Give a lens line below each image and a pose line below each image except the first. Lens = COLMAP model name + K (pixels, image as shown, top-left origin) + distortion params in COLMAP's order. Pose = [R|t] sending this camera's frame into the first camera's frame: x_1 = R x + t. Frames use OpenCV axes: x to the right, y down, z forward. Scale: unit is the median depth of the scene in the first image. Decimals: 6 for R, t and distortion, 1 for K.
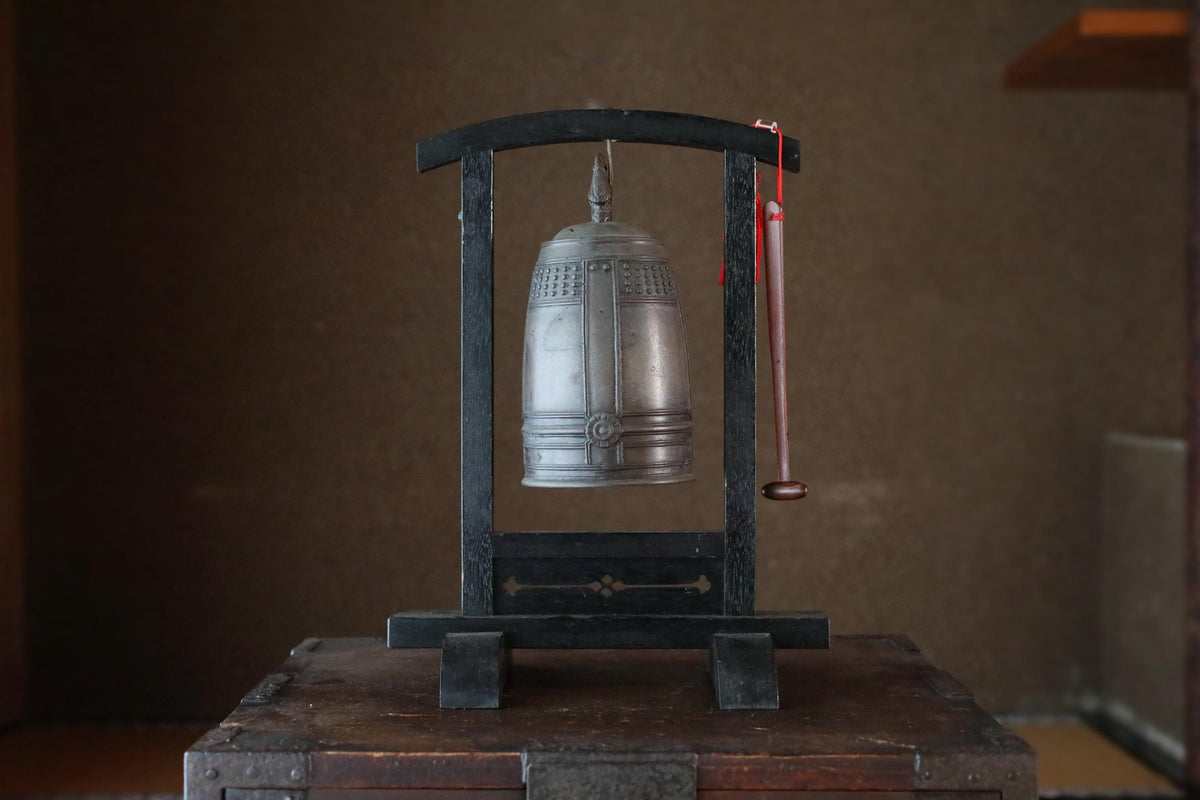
lens RADIAL K [[1773.3, 0, 600.0], [0, 1773.3, 400.0], [0, 0, 1]] dist [0.000484, 0.034361]
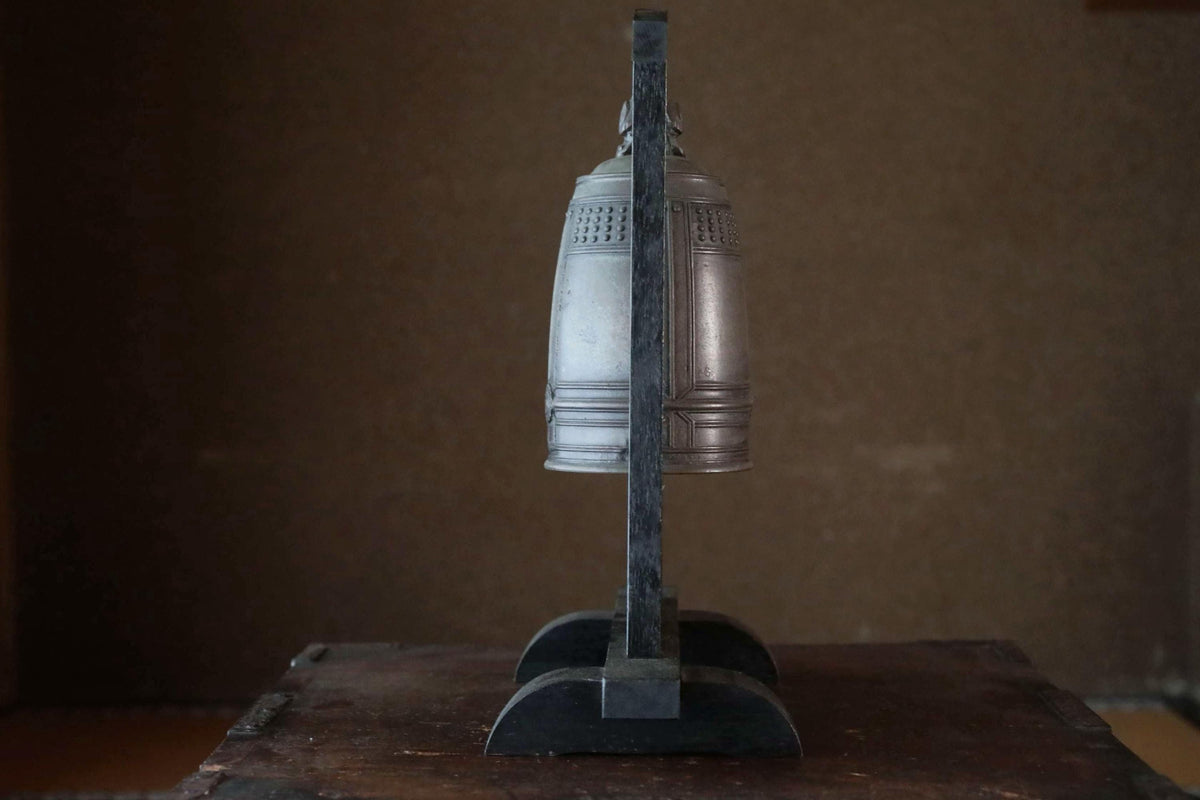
lens RADIAL K [[1789.4, 0, 600.0], [0, 1789.4, 400.0], [0, 0, 1]] dist [0.009954, 0.031446]
pose [[0.999907, -0.001003, -0.013579, -0.015271], [0.001410, 0.999549, 0.029990, -0.010646], [0.013542, -0.030006, 0.999458, 0.158268]]
